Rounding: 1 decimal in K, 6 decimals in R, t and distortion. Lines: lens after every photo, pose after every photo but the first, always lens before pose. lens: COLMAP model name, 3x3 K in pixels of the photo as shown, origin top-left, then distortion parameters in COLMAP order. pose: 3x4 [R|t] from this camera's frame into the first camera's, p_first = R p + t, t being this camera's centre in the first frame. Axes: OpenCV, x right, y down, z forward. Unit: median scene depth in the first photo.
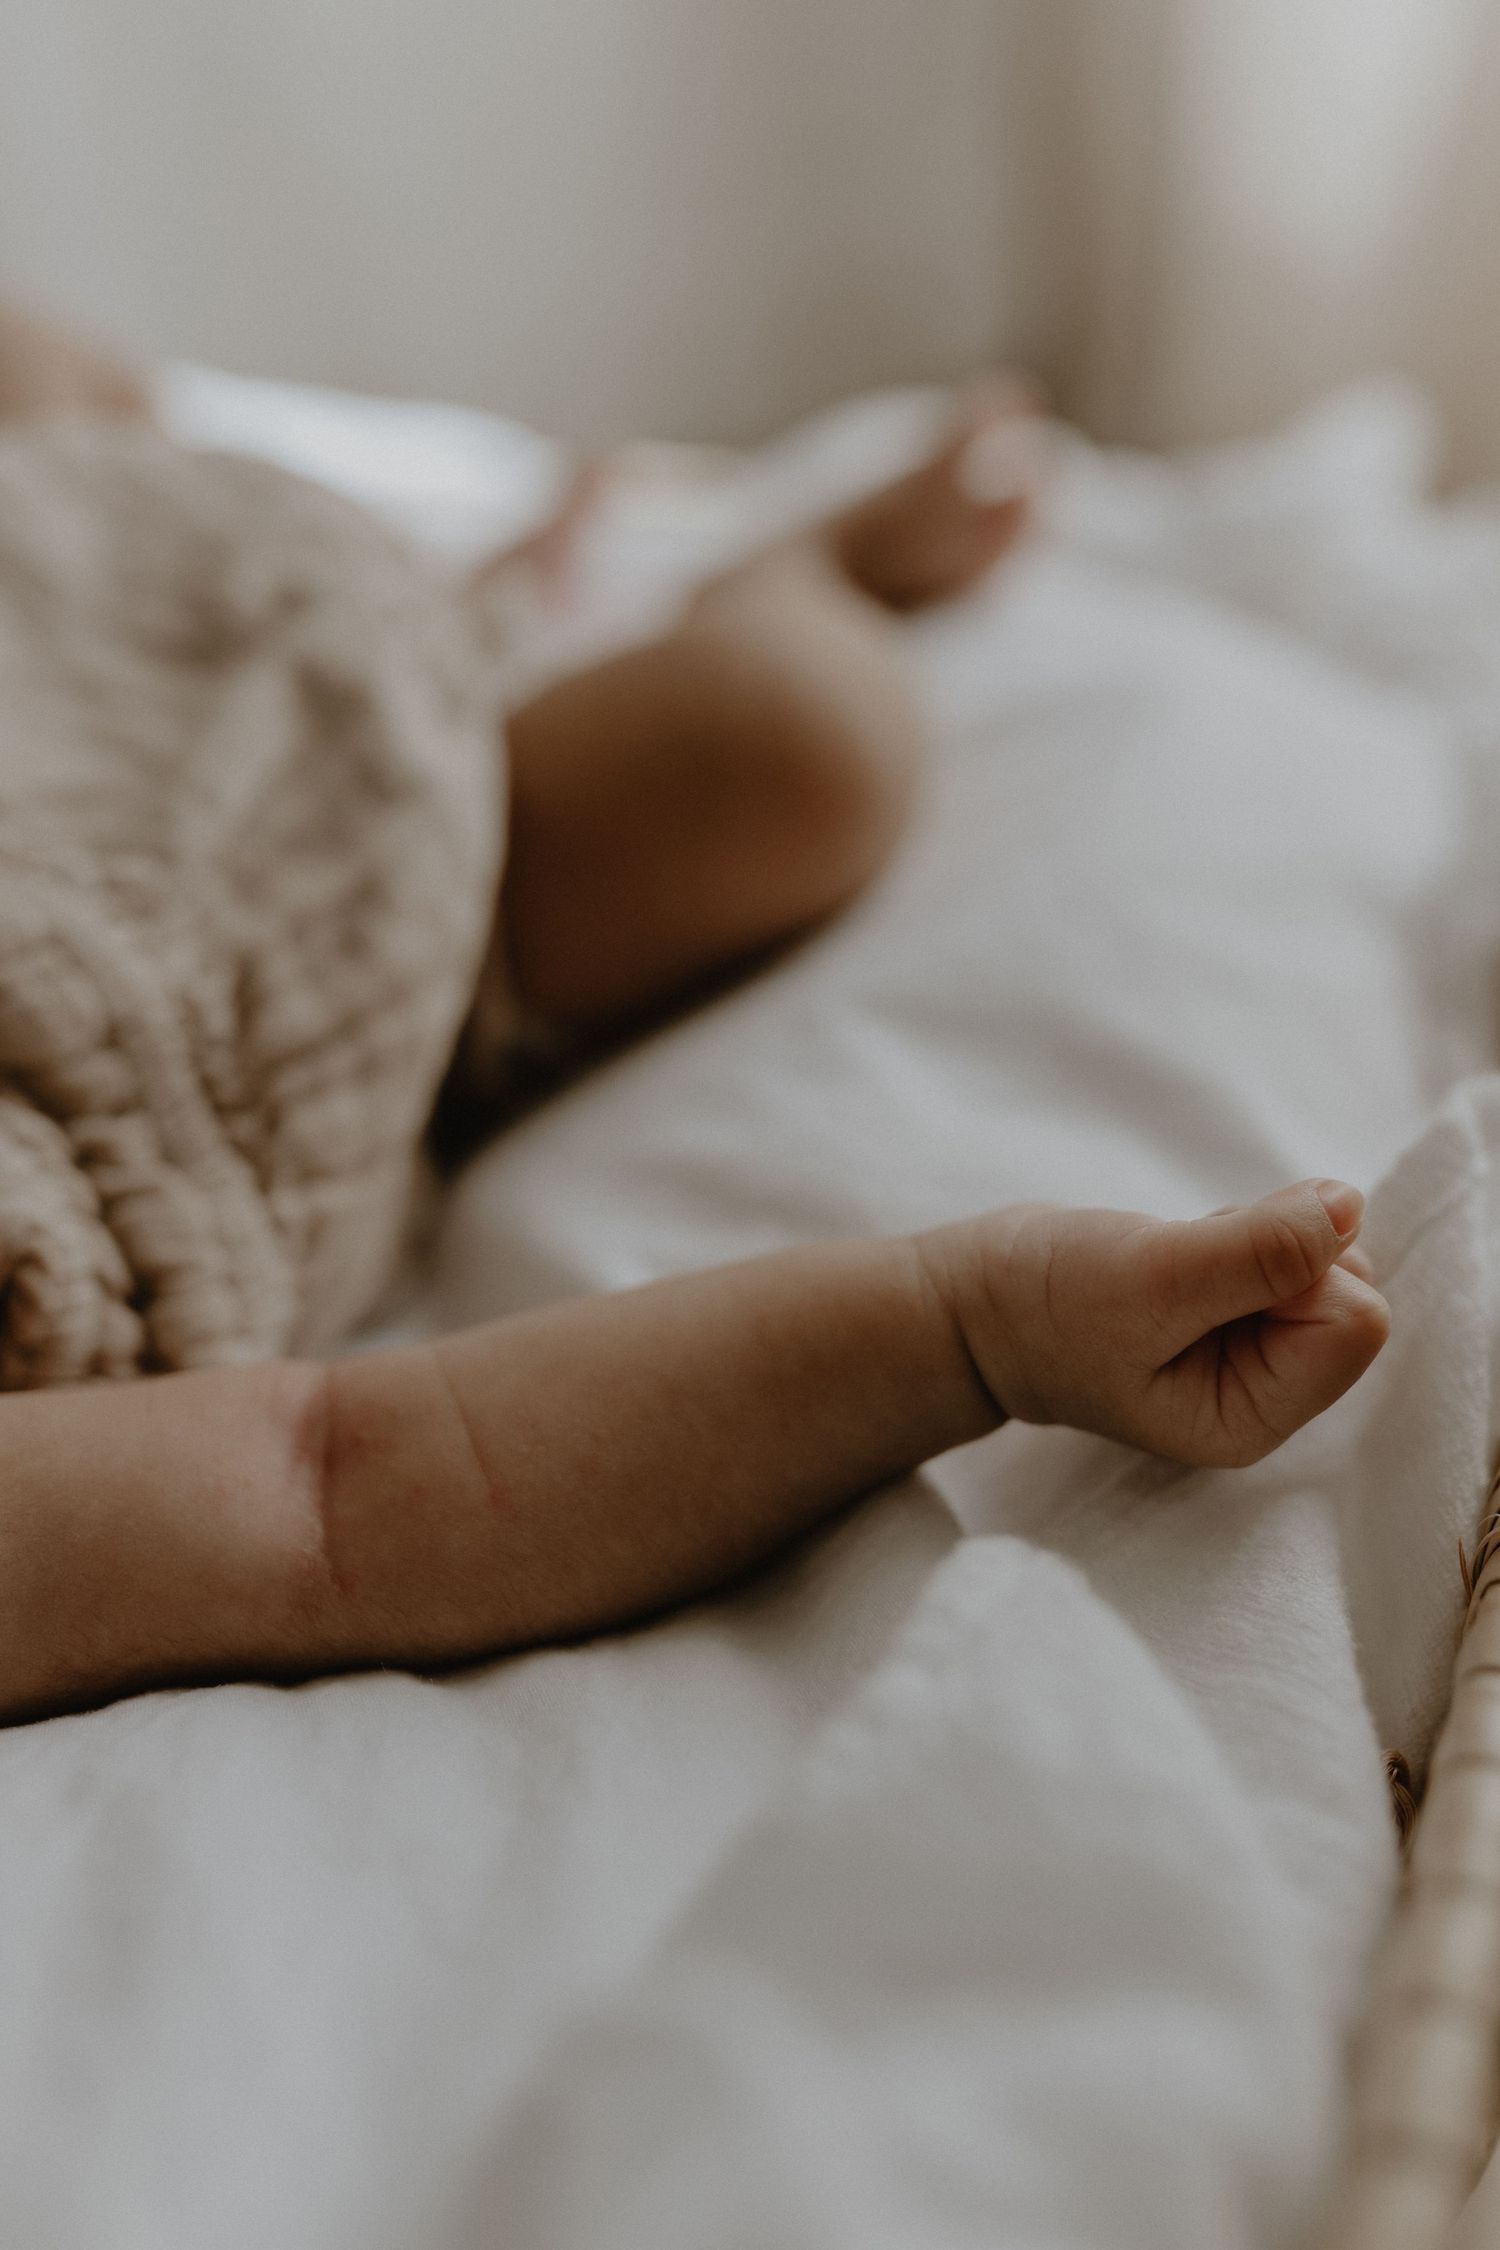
lens RADIAL K [[2164.1, 0, 750.0], [0, 2164.1, 1125.0], [0, 0, 1]] dist [-0.030797, 0.029789]
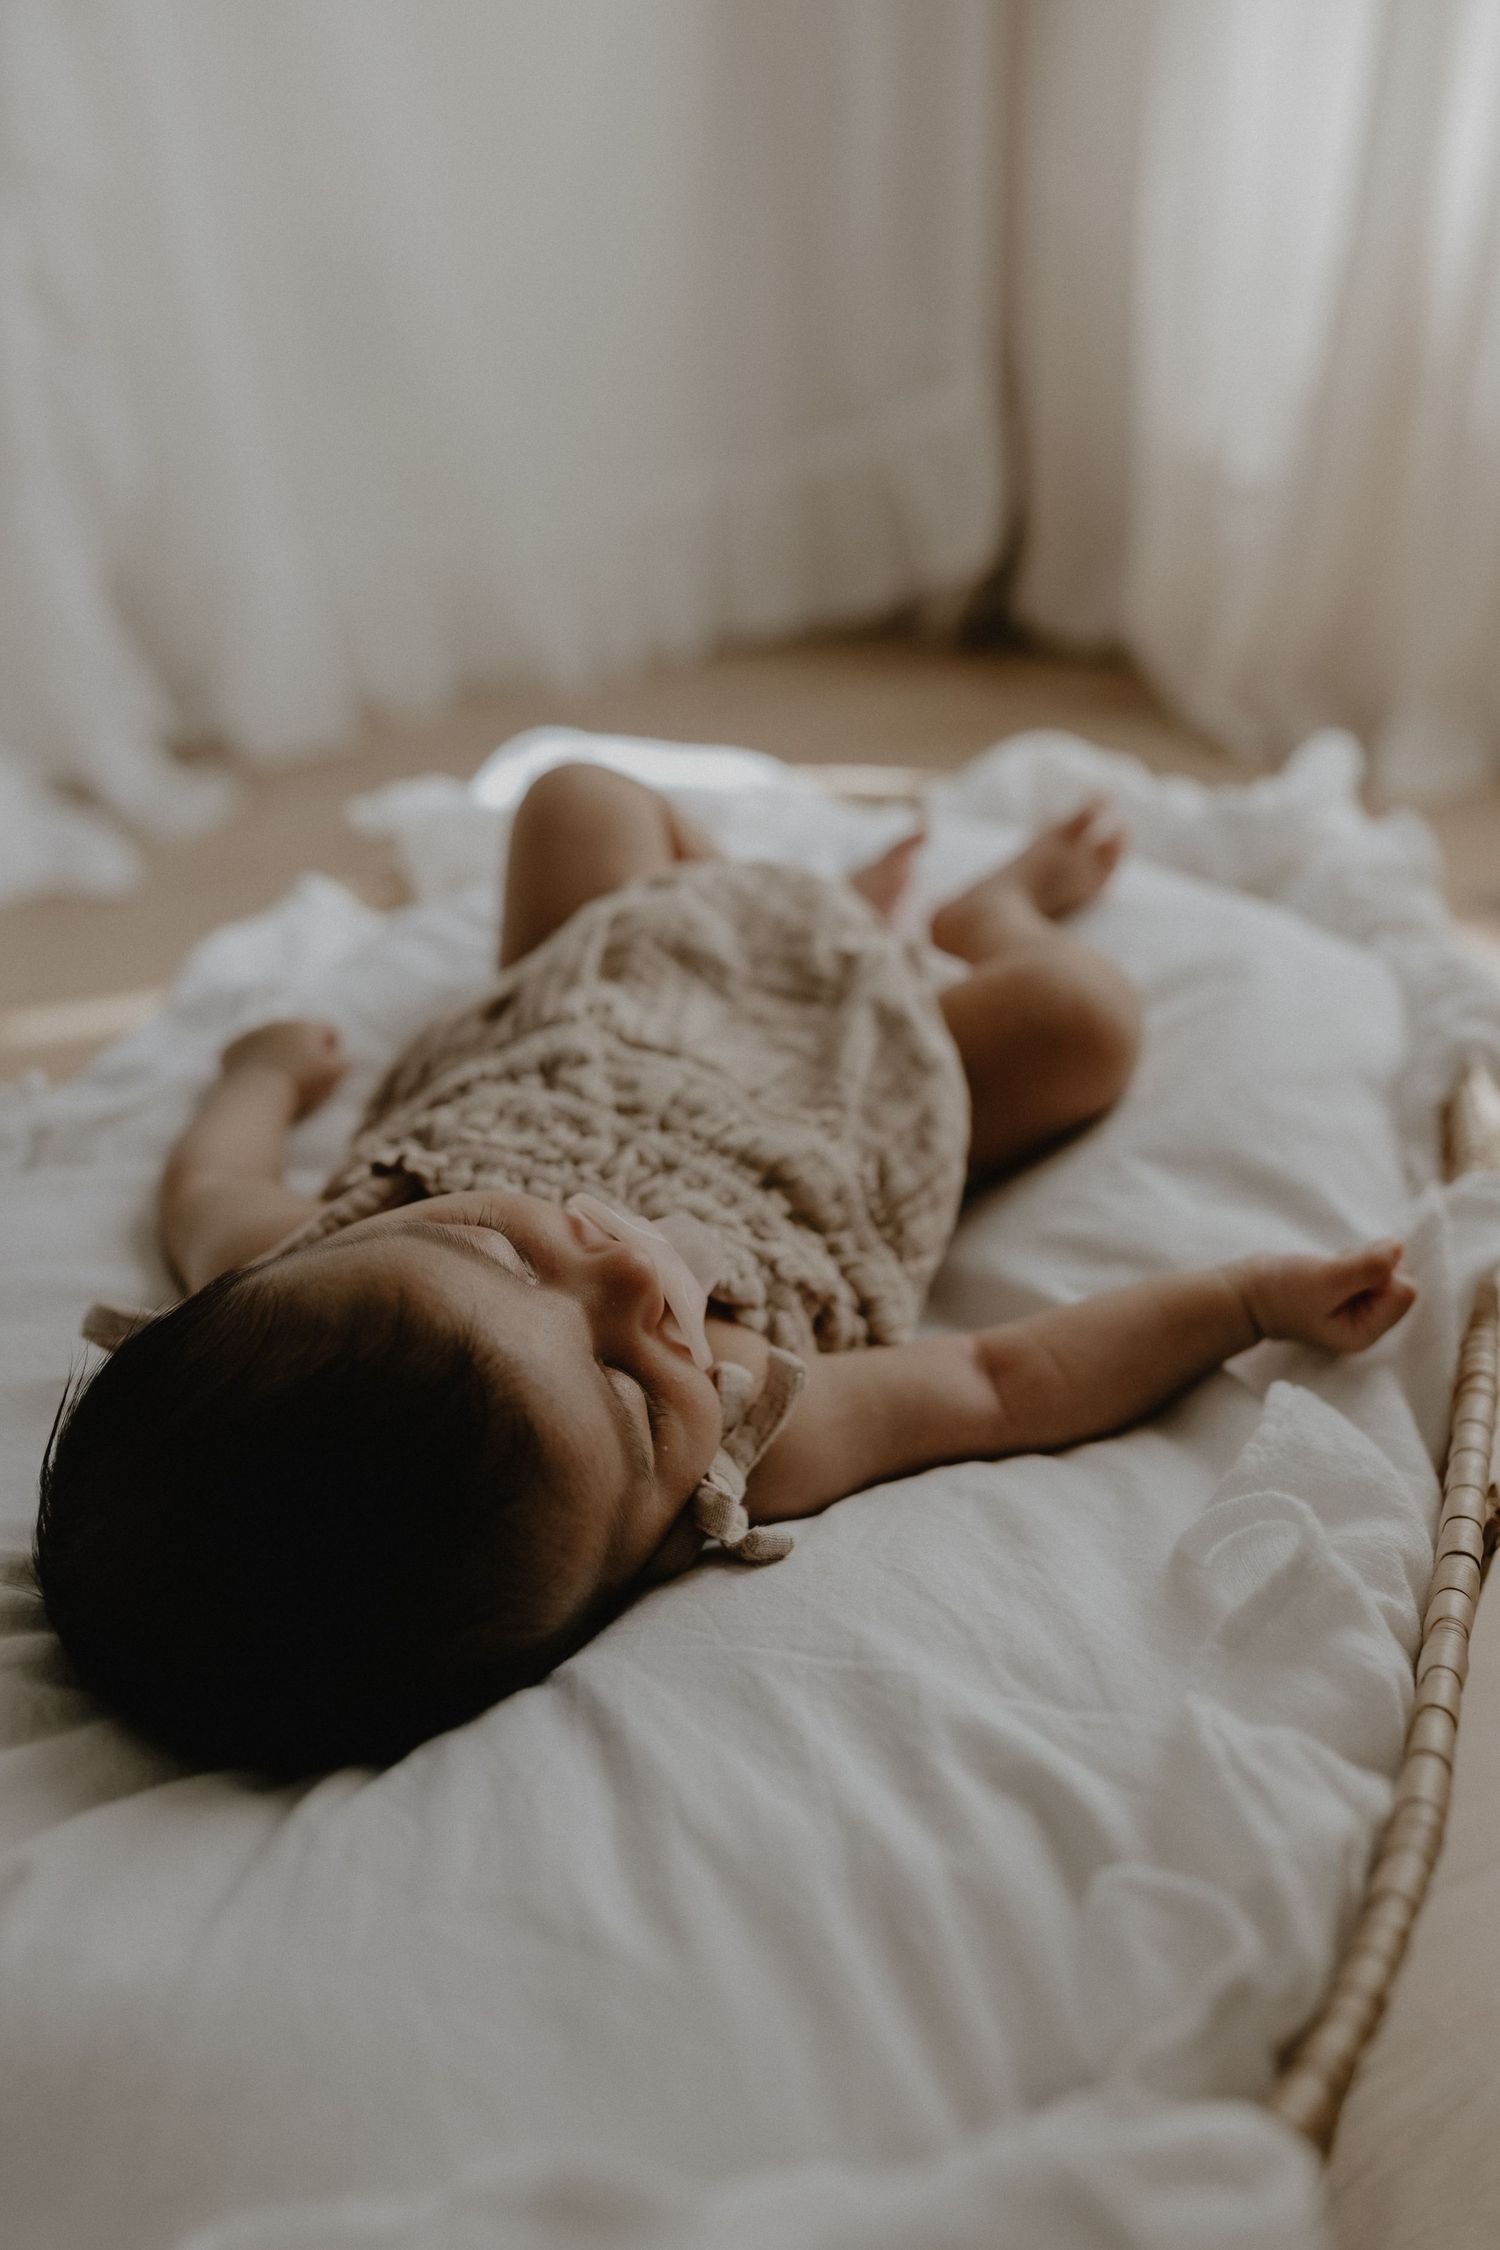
lens RADIAL K [[2164.1, 0, 750.0], [0, 2164.1, 1125.0], [0, 0, 1]] dist [-0.030797, 0.029789]
pose [[0.997218, -0.047266, 0.057643, -0.520408], [0.047938, 0.998797, -0.010329, -0.096392], [-0.057086, 0.013064, 0.998284, -1.239594]]
